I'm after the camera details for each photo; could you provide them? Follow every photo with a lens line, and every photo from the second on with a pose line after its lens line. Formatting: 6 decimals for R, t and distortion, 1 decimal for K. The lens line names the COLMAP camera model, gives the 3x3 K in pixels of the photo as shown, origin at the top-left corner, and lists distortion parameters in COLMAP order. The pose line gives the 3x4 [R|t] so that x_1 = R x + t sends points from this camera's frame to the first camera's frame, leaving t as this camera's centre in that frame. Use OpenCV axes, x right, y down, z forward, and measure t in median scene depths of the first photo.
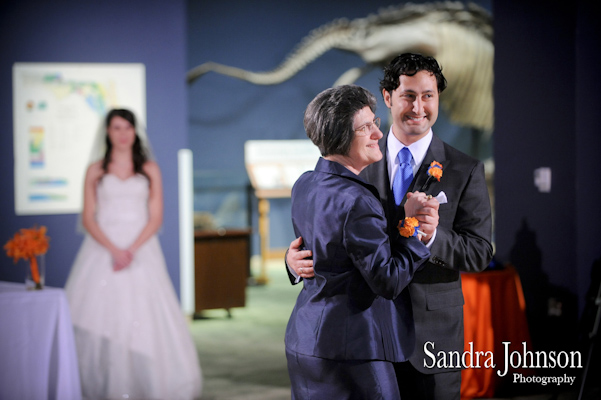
lens RADIAL K [[1983.8, 0, 300.5], [0, 1983.8, 200.0], [0, 0, 1]] dist [-0.007466, -0.882996]
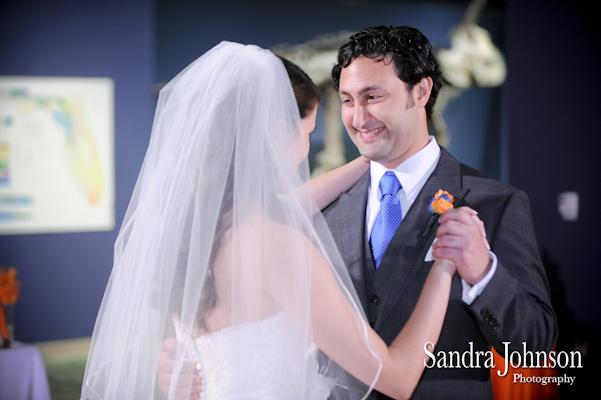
lens RADIAL K [[1444.2, 0, 300.5], [0, 1444.2, 200.0], [0, 0, 1]] dist [-0.321088, -0.080703]
pose [[0.997037, 0.005471, 0.076722, -0.049317], [-0.005670, 0.999981, 0.002377, -0.013870], [-0.076708, -0.002805, 0.997050, 0.355981]]
